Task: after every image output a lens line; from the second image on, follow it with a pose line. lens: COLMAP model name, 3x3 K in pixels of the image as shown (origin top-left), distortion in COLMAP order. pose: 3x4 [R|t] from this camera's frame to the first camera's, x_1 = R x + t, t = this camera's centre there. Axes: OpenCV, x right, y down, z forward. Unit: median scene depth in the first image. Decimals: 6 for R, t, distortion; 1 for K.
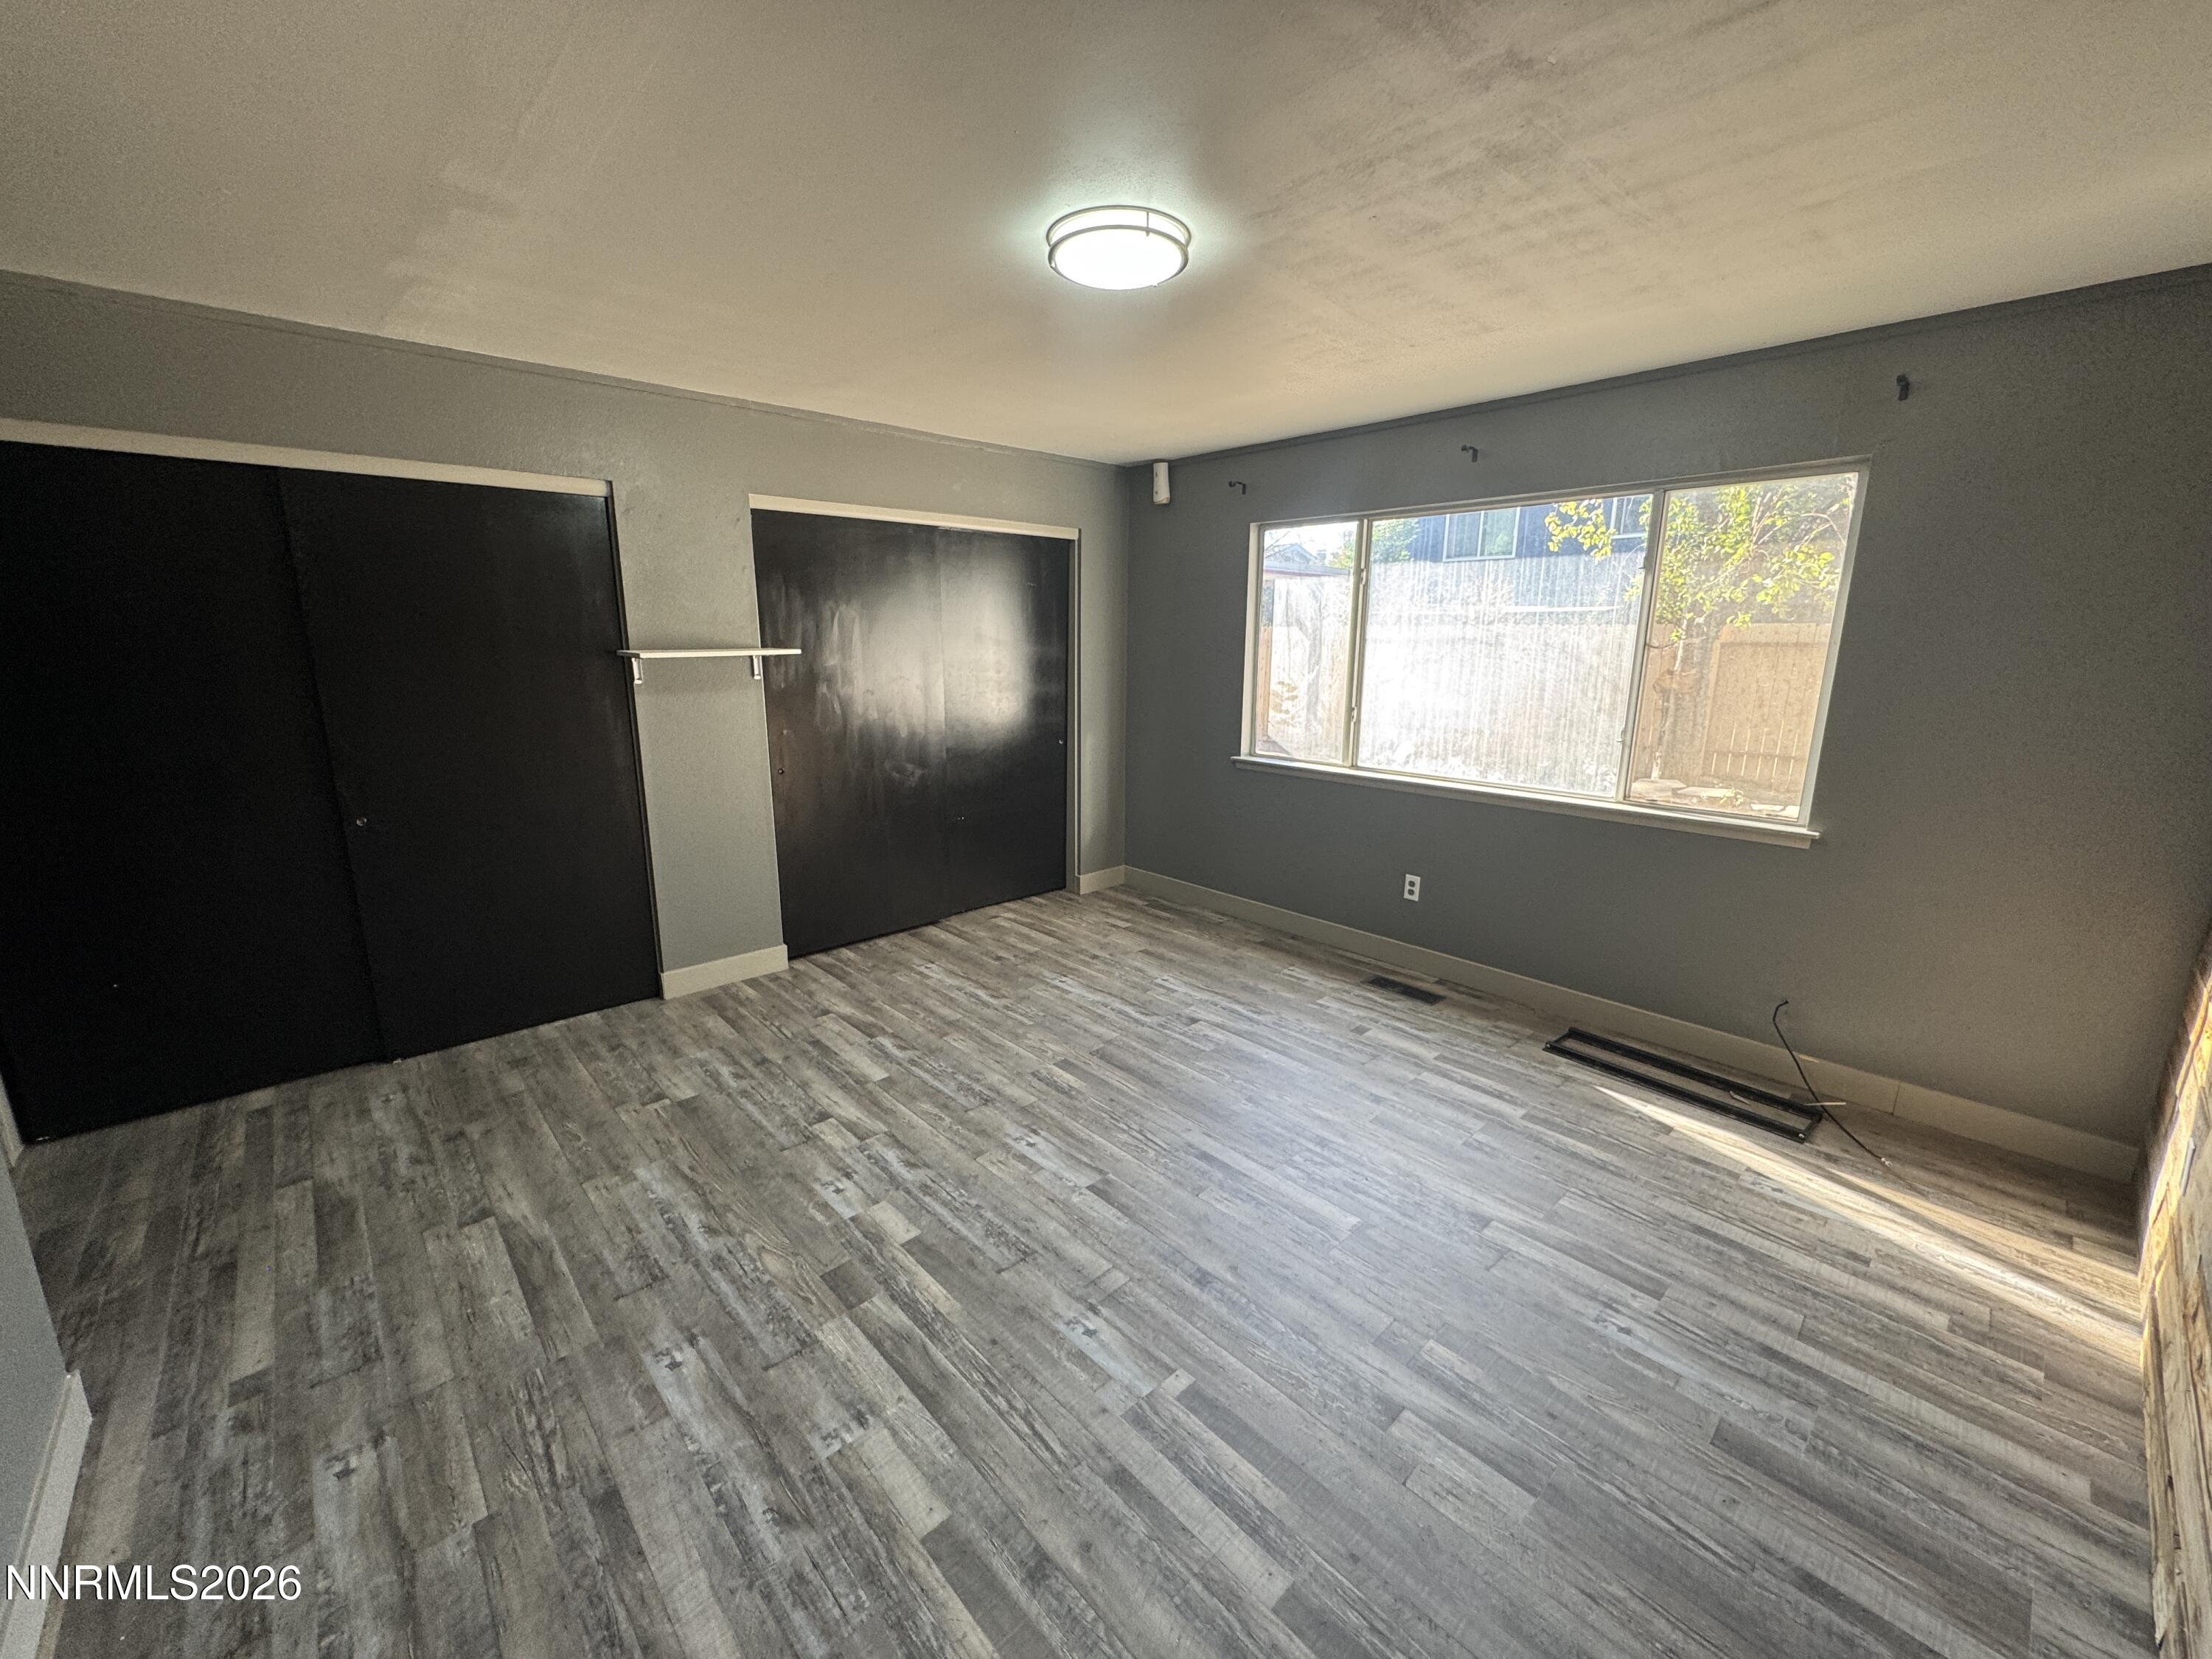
lens RADIAL K [[883.6, 0, 1109.8], [0, 883.6, 834.2], [0, 0, 1]] dist [-0.001999, 0.000217]
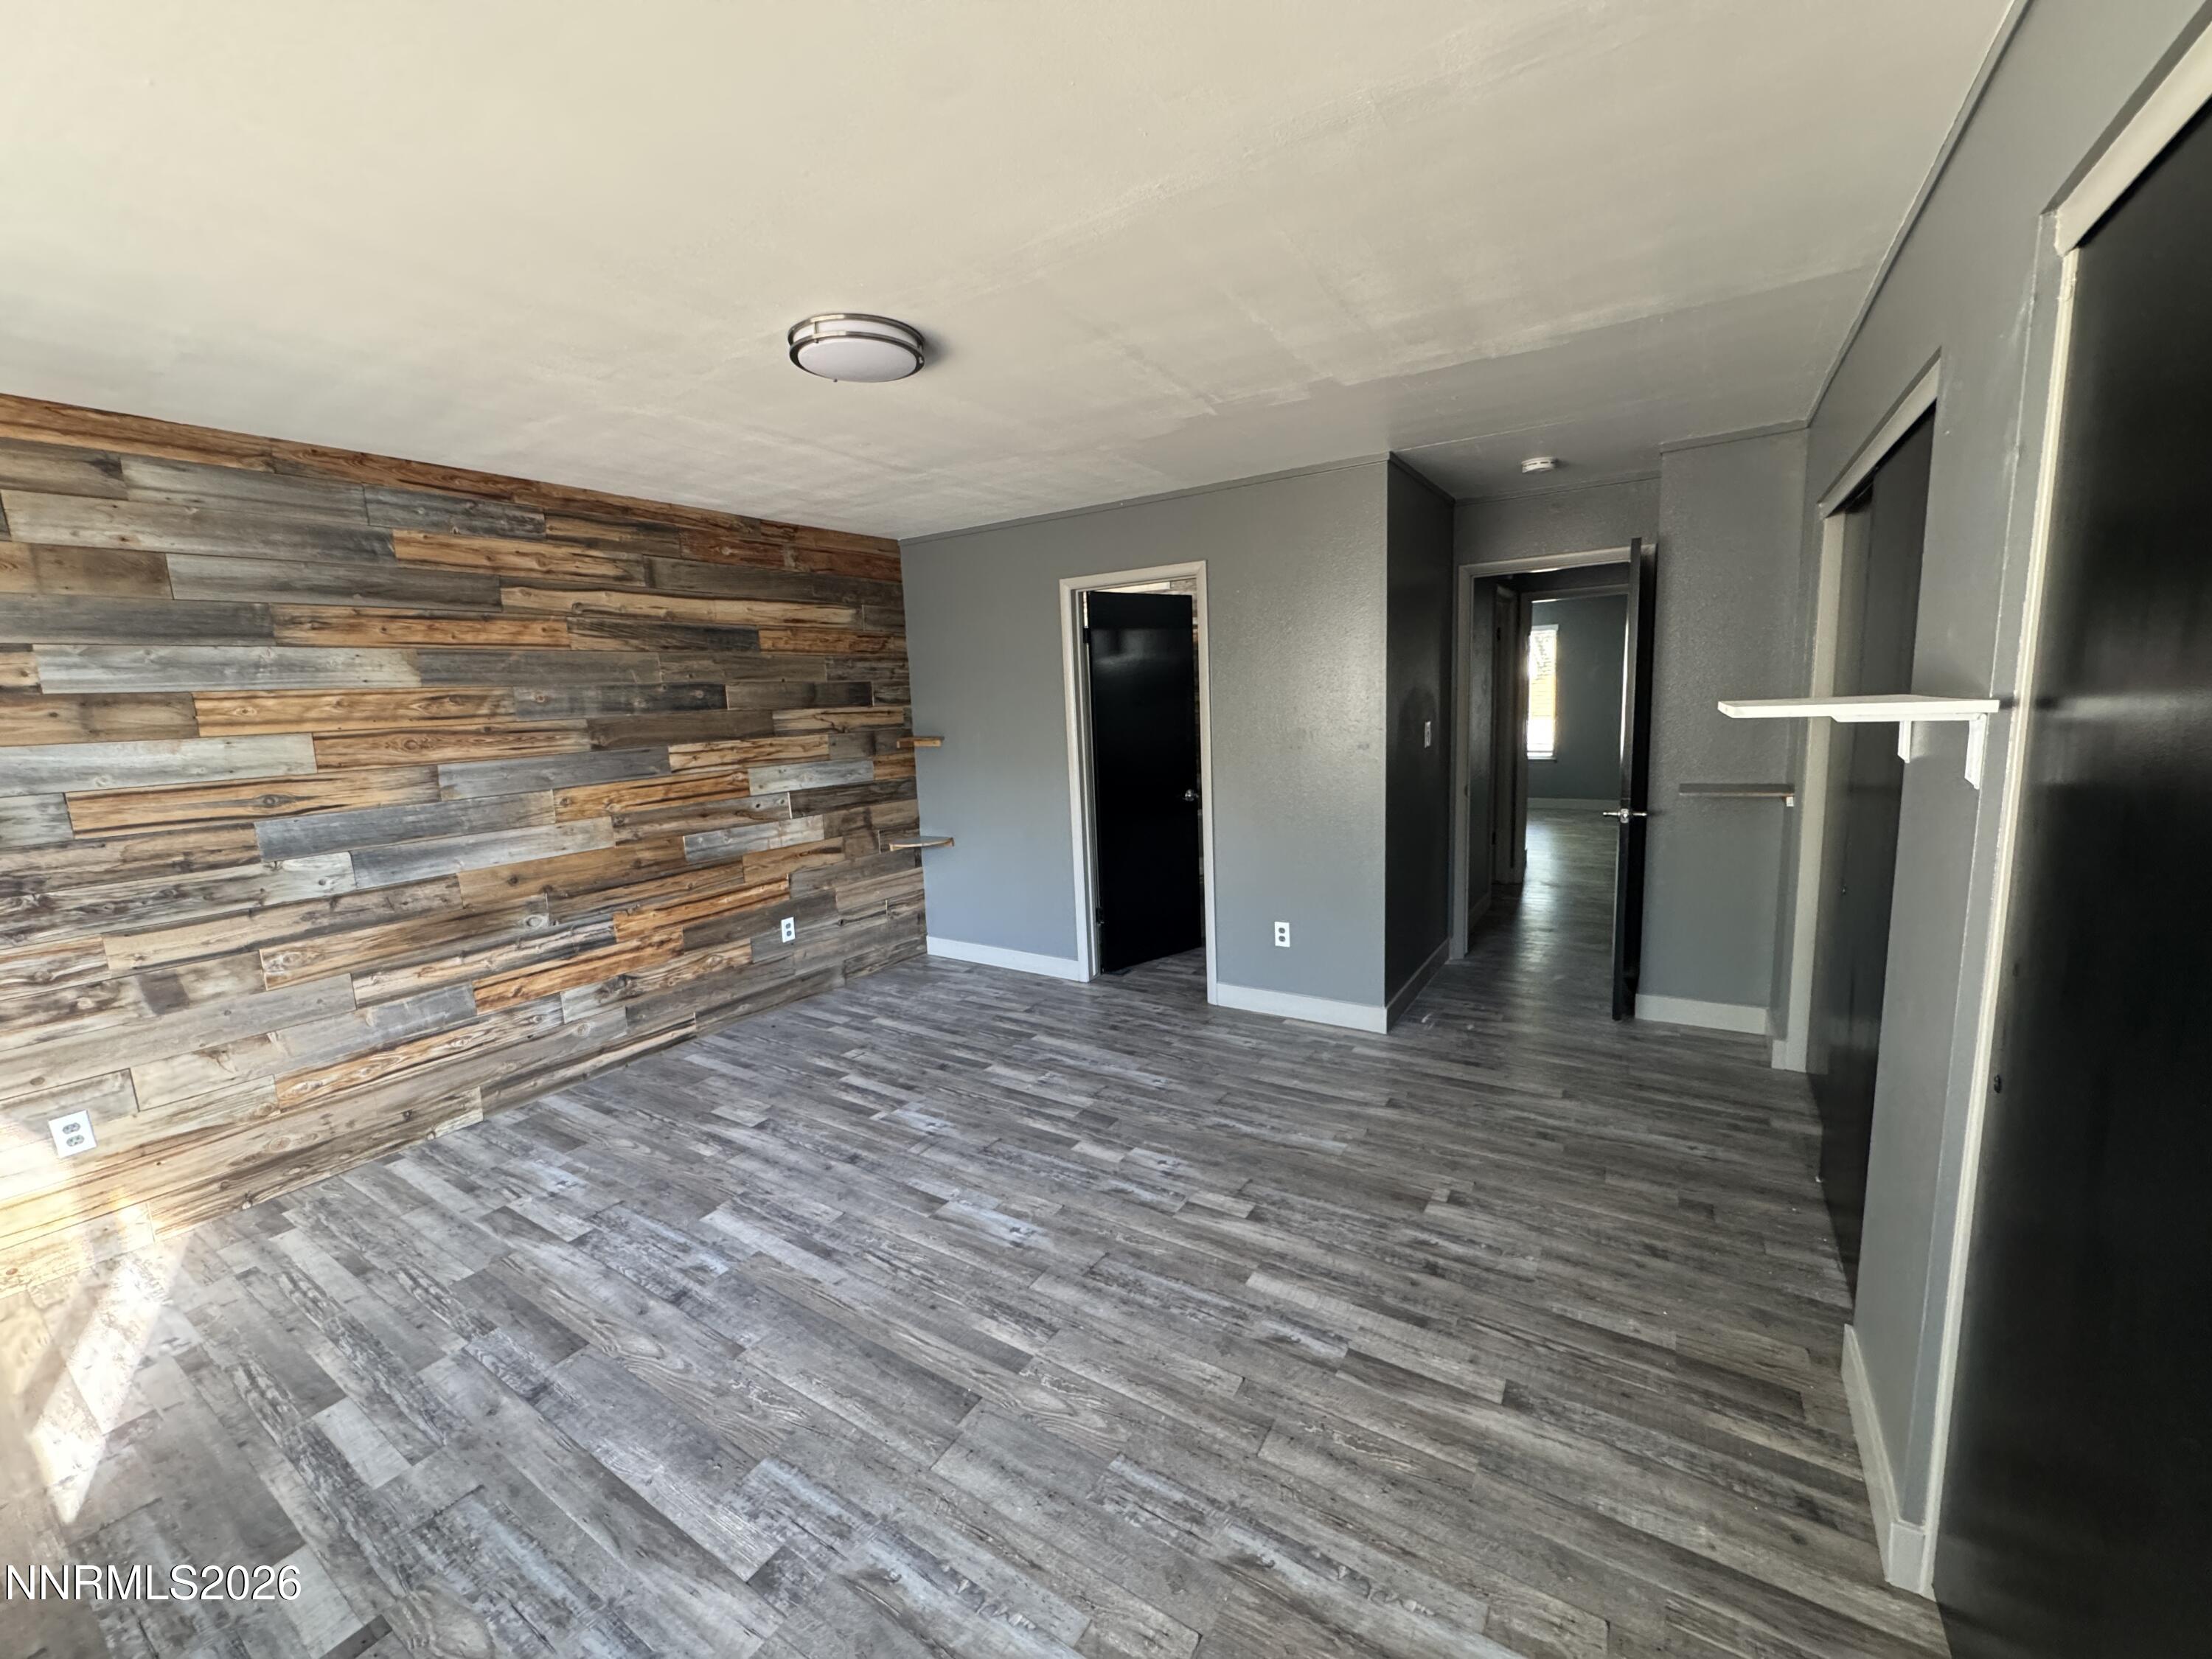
lens RADIAL K [[883.6, 0, 1105.5], [0, 883.6, 829.4], [0, 0, 1]] dist [-0.001999, 0.000217]
pose [[-0.968342, 0.072956, -0.238728, 0.011822], [-0.018060, 0.933358, 0.358491, -0.400816], [0.248972, 0.351454, -0.902493, 1.772666]]
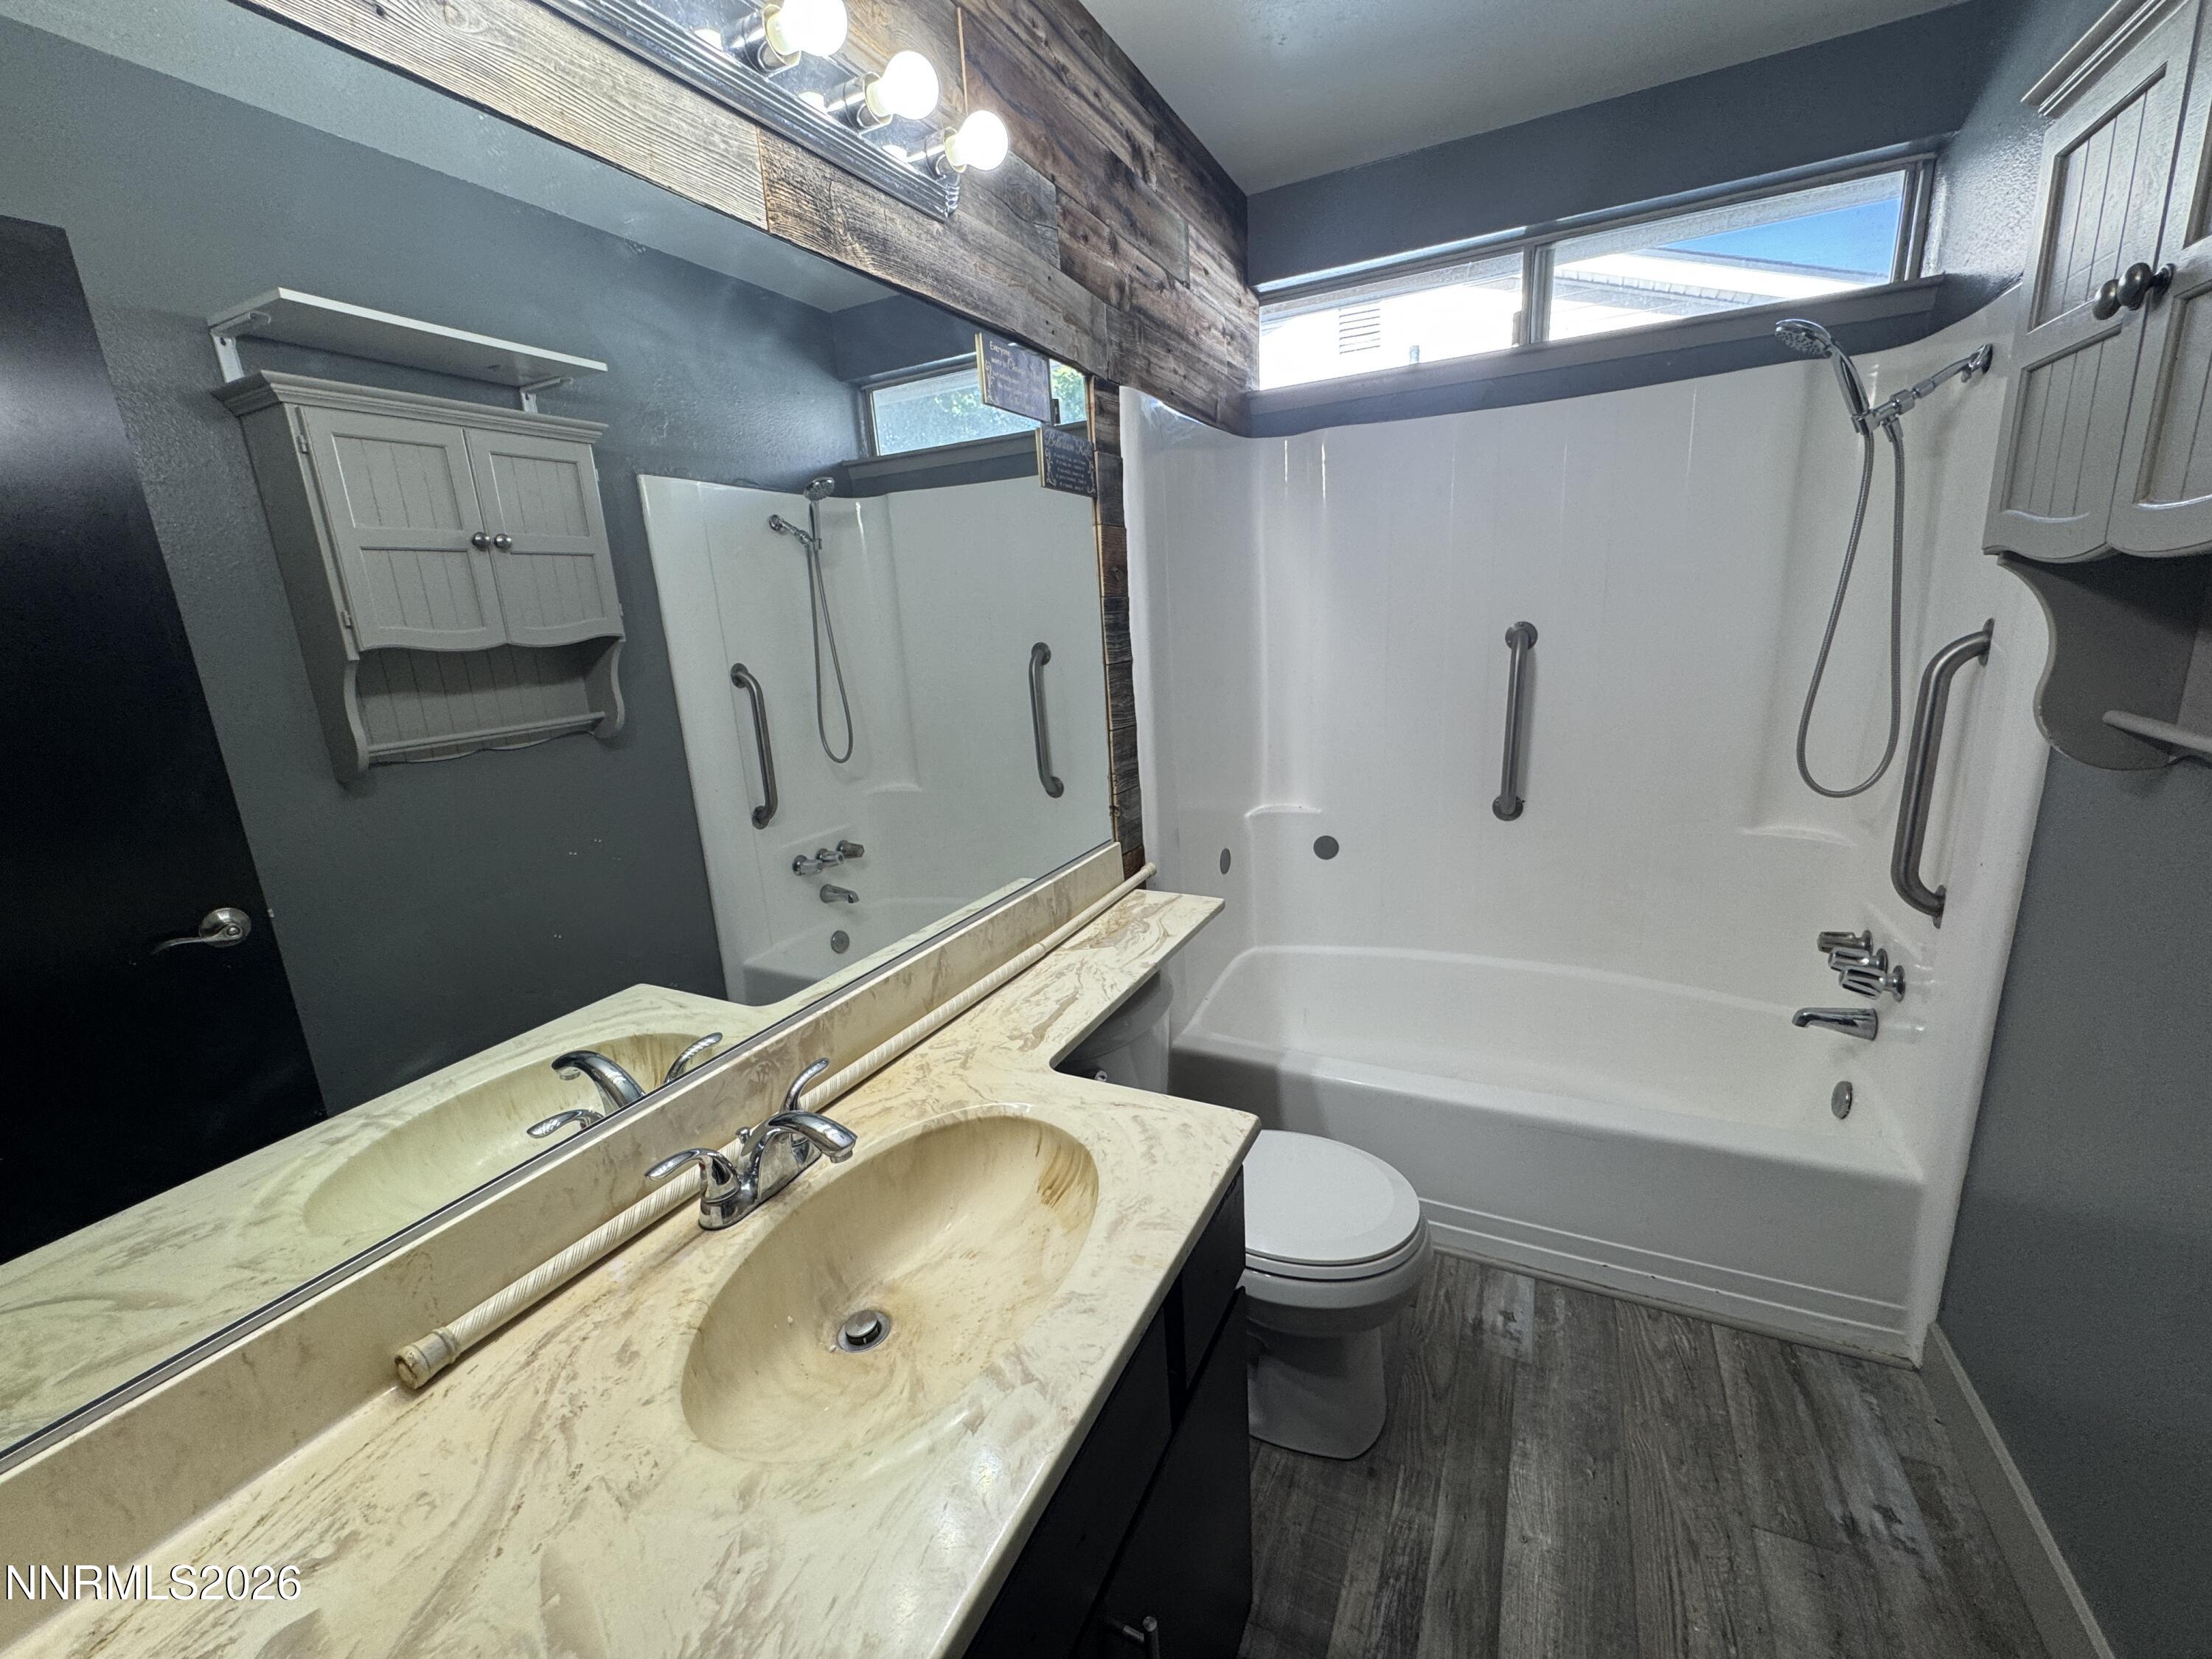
lens RADIAL K [[883.6, 0, 1107.5], [0, 883.6, 819.1], [0, 0, 1]] dist [-0.001999, 0.000217]
pose [[-0.343941, -0.197569, 0.917971, -0.471891], [0.269300, 0.915791, 0.298000, -0.168673], [-0.899546, 0.349704, -0.261772, 0.896026]]
